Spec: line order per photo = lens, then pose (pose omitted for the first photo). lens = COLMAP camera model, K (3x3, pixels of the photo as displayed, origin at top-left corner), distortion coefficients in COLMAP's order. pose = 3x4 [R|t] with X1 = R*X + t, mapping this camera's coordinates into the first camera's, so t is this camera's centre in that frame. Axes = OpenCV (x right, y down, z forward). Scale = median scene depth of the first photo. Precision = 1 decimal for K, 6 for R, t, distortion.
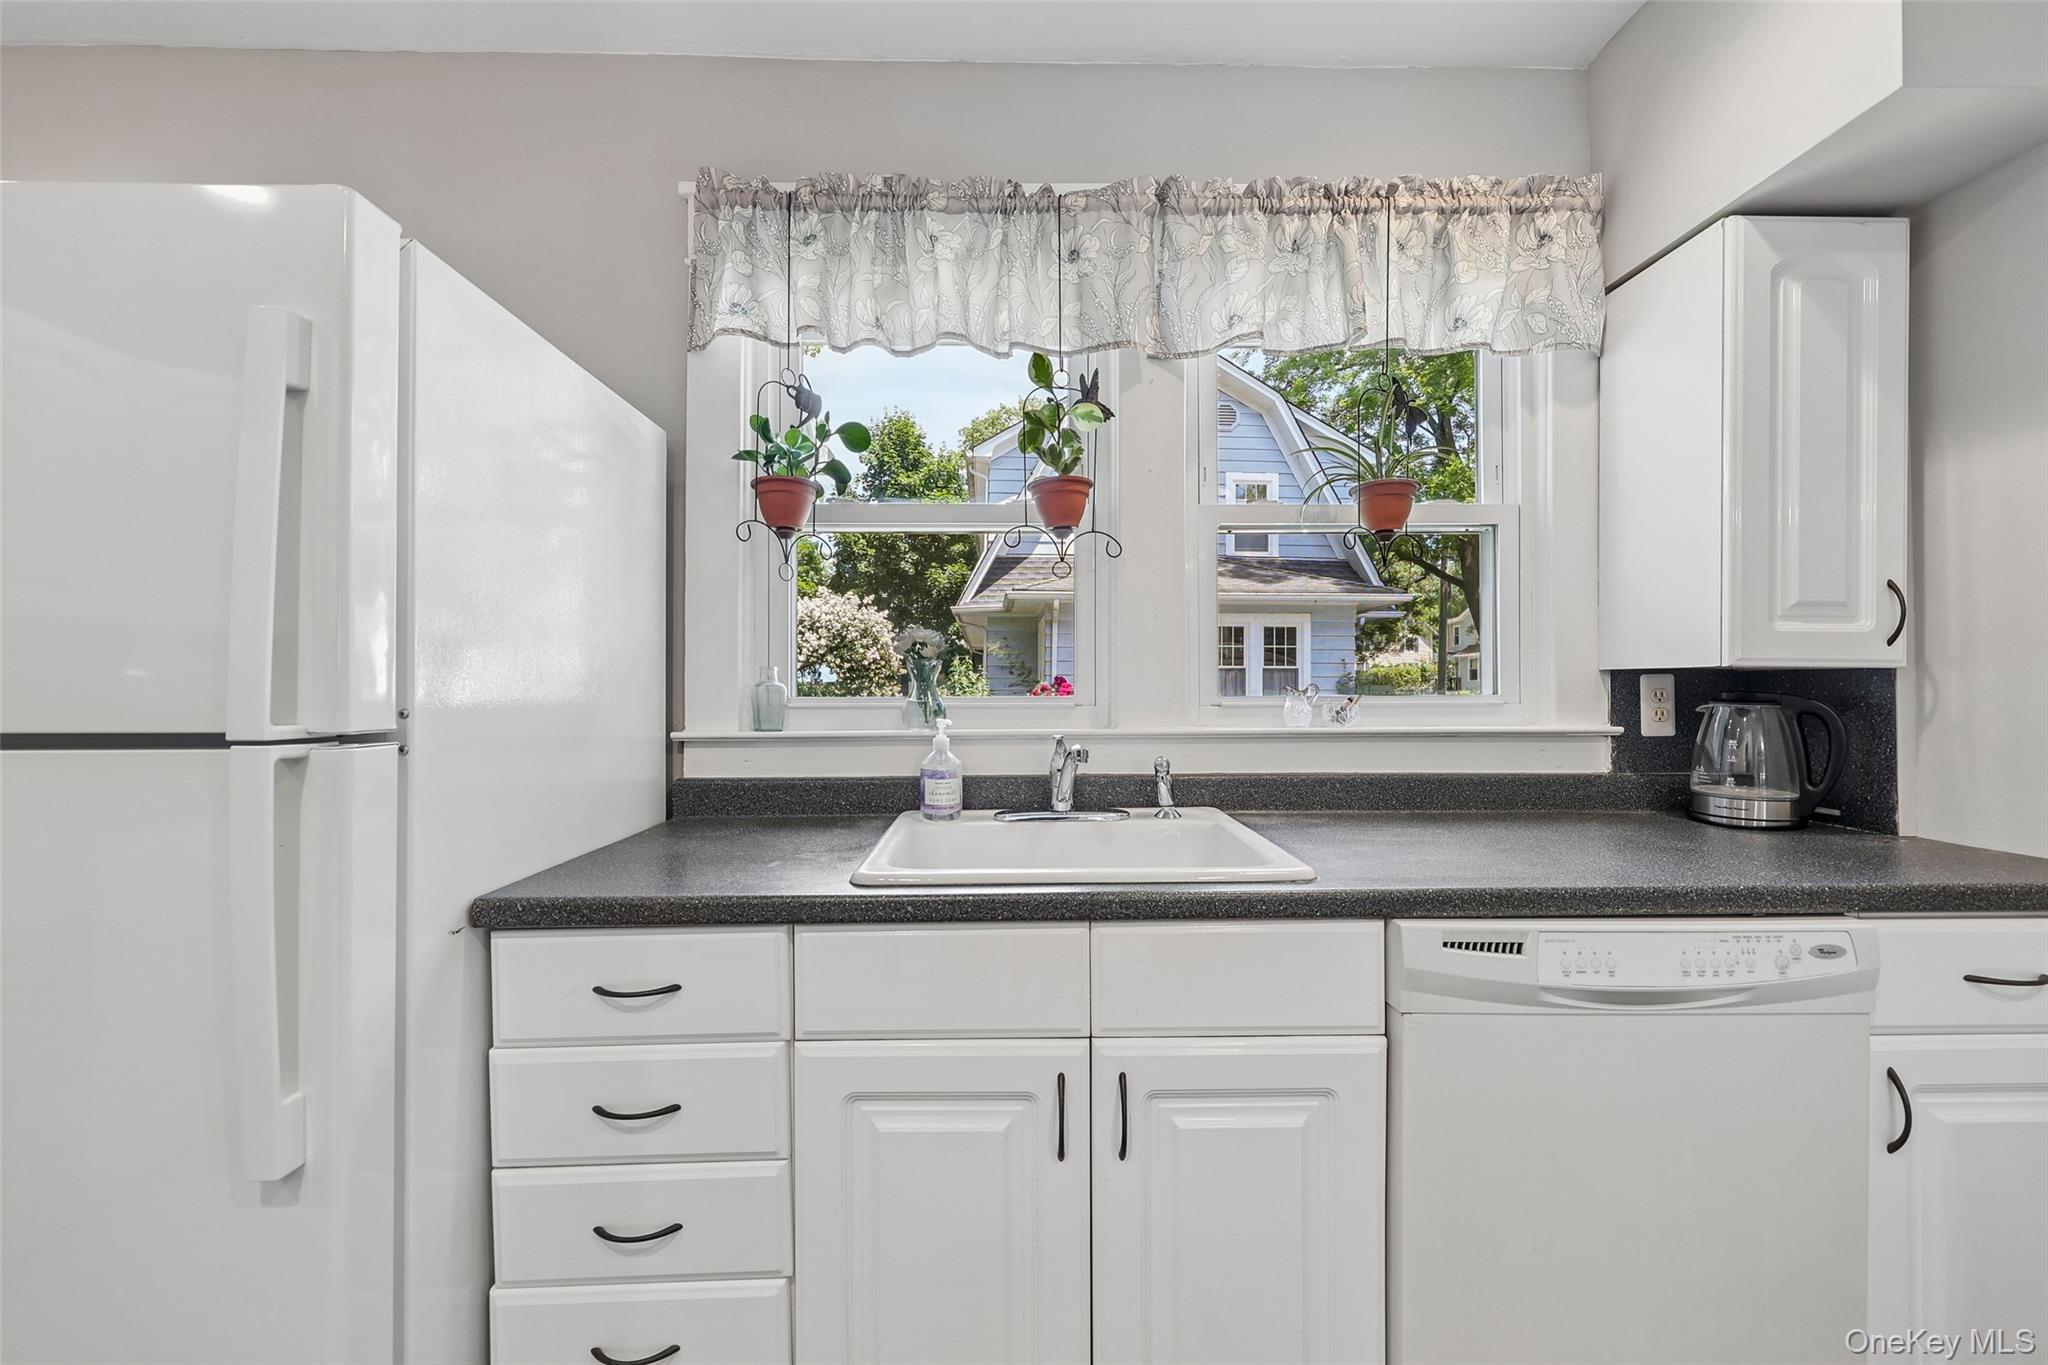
lens RADIAL K [[829.7, 0, 1031.4], [0, 829.7, 680.3], [0, 0, 1]] dist [0.001409, 0.001810]
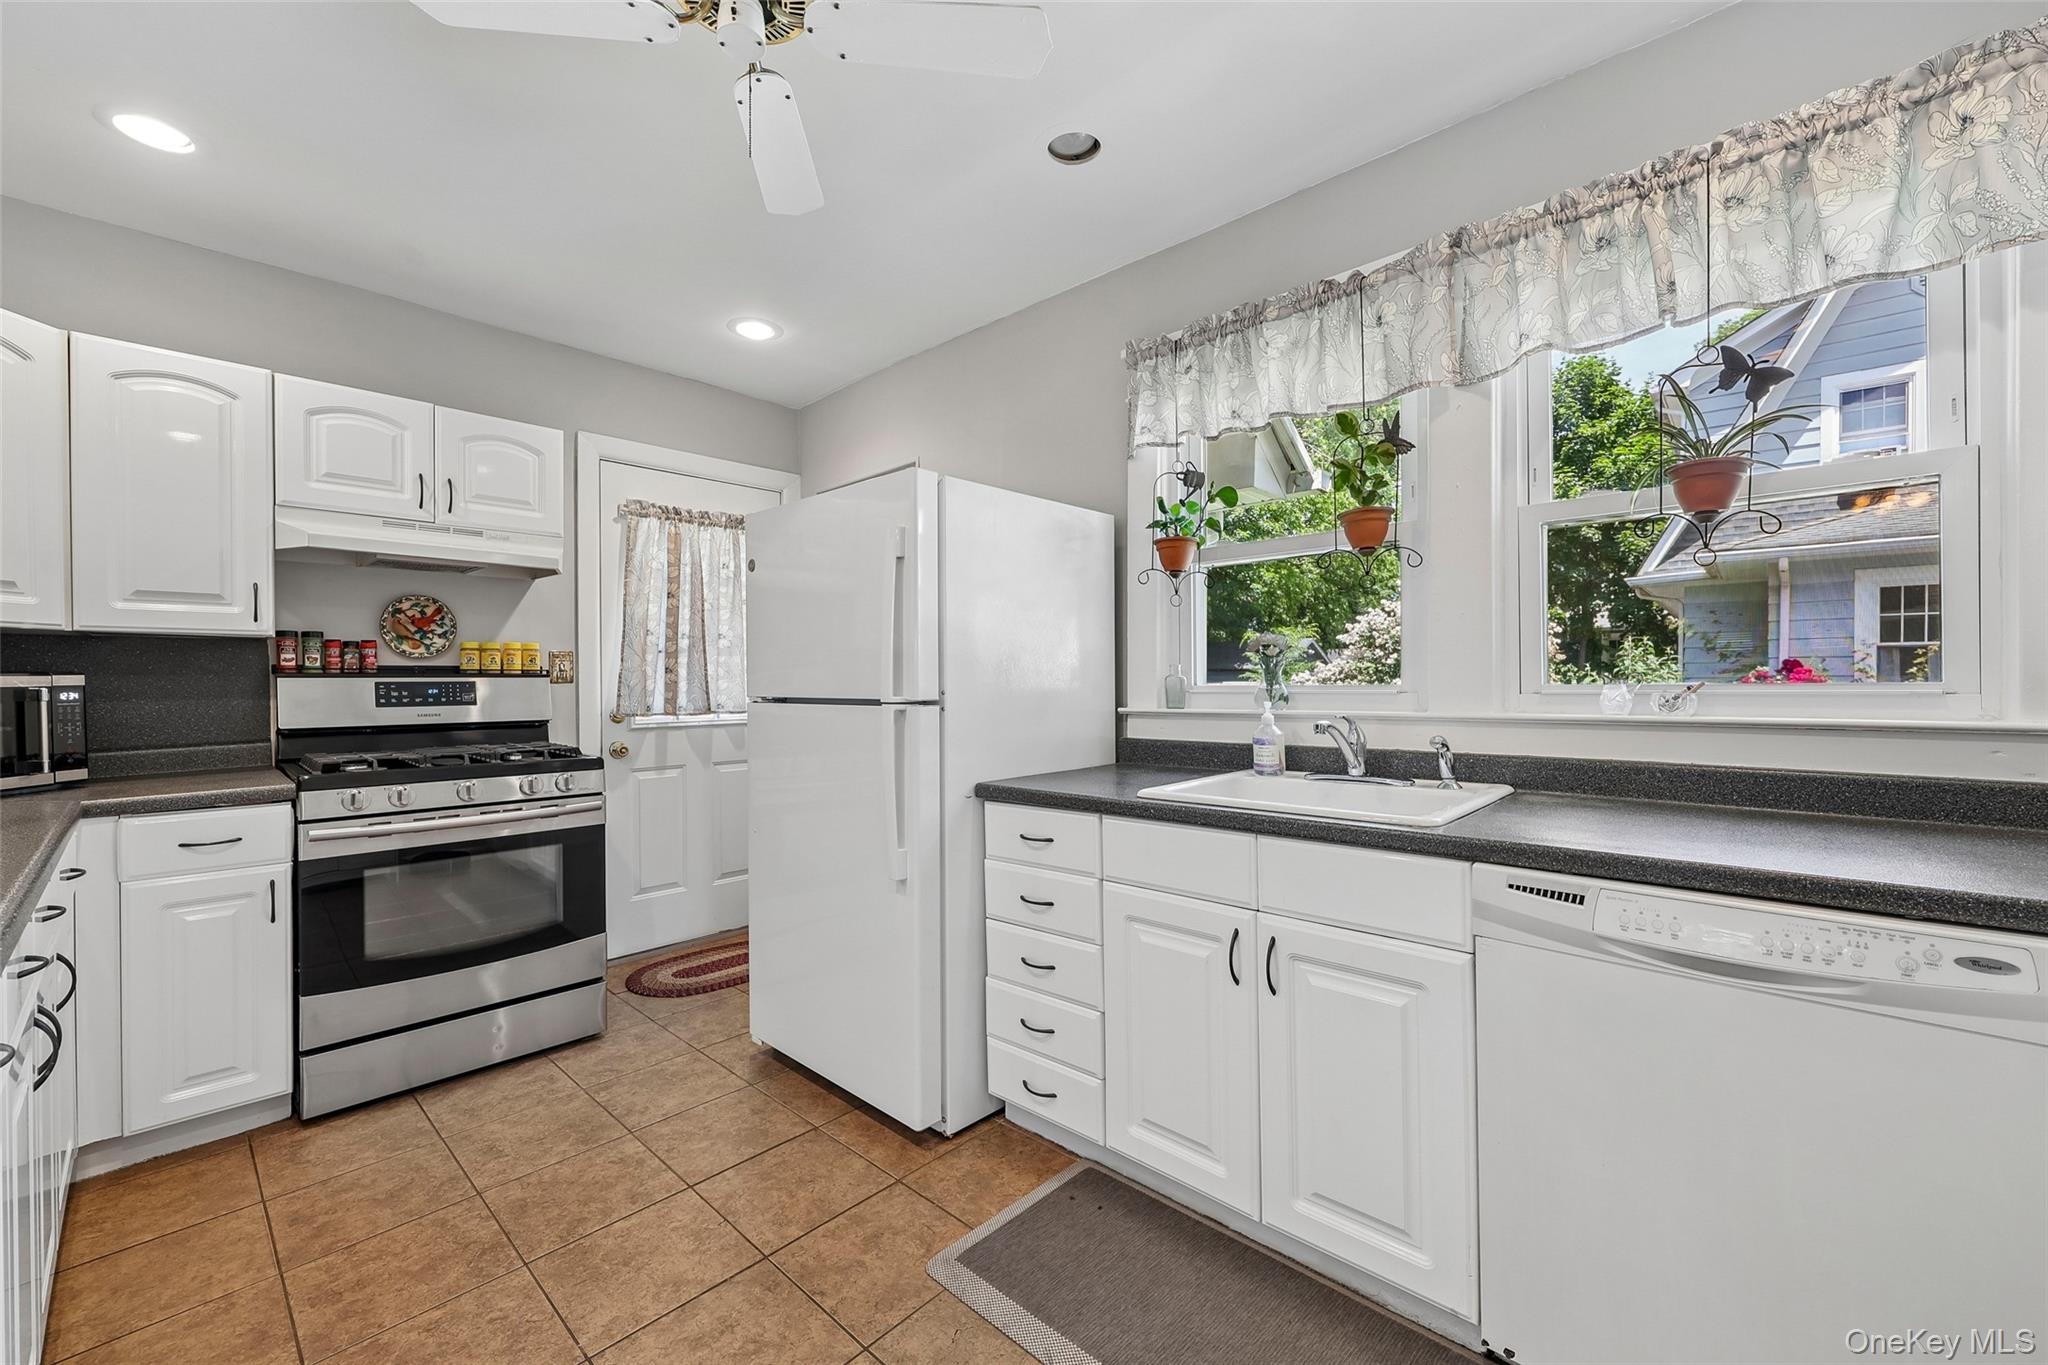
lens RADIAL K [[829.7, 0, 1025.4], [0, 829.7, 676.9], [0, 0, 1]] dist [0.001409, 0.001810]
pose [[0.714290, -0.007423, -0.699811, 0.534521], [0.013462, 0.999904, 0.003134, -0.002886], [0.699721, -0.011660, 0.714321, -0.236464]]
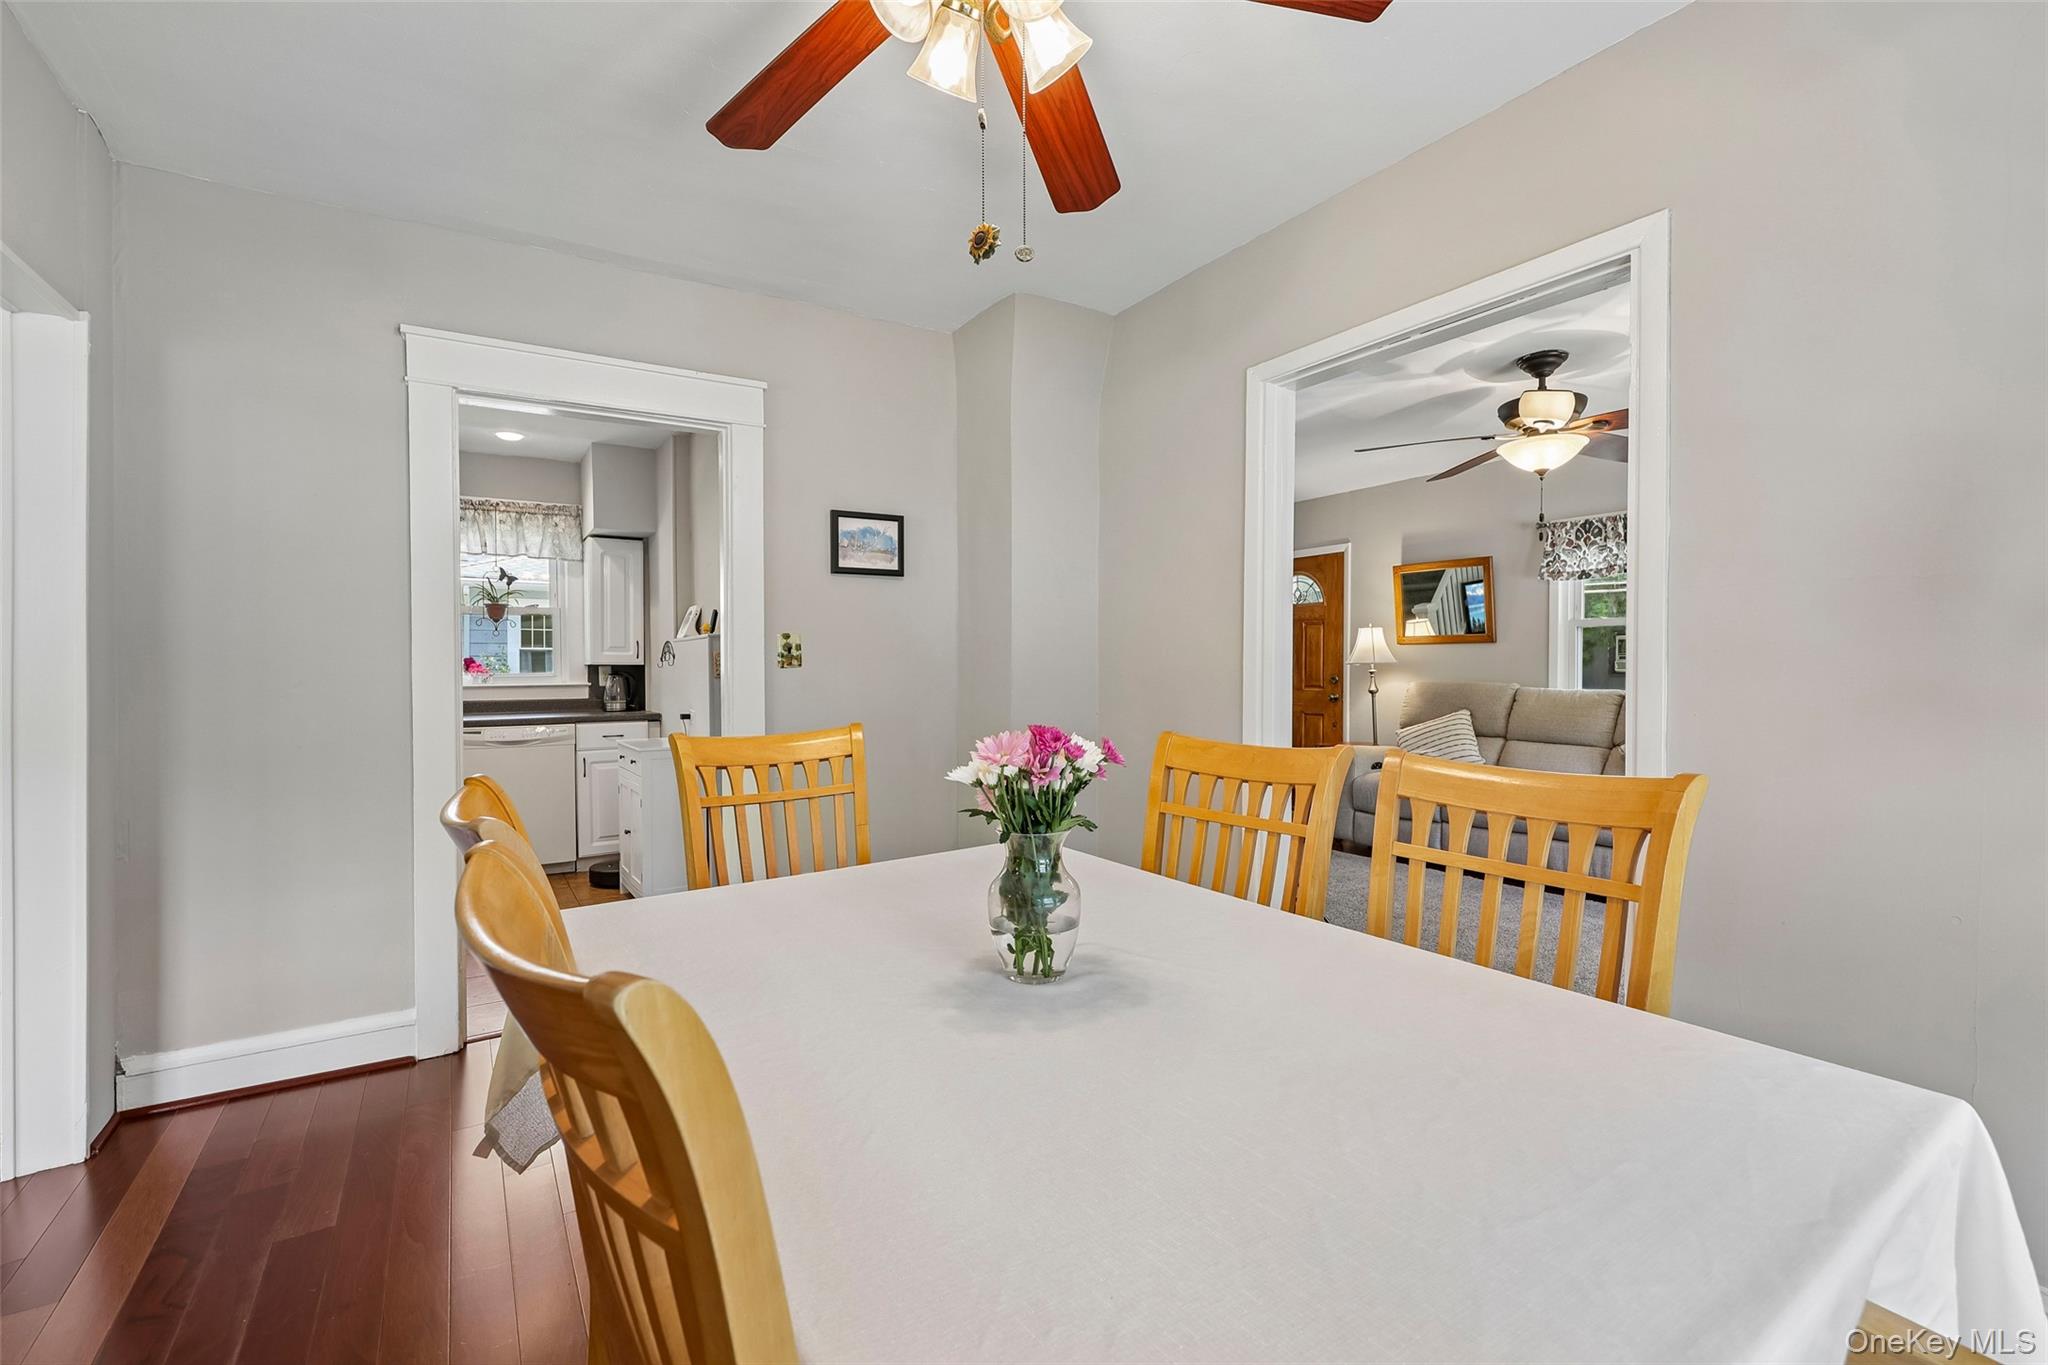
lens RADIAL K [[891.4, 0, 1031.9], [0, 891.4, 684.7], [0, 0, 1]] dist [-0.002214, -0.000115]
pose [[0.851745, -0.015922, 0.523714, 0.385339], [0.000223, 0.999549, 0.030025, -0.037831], [-0.523956, -0.025457, 0.851365, -2.761909]]
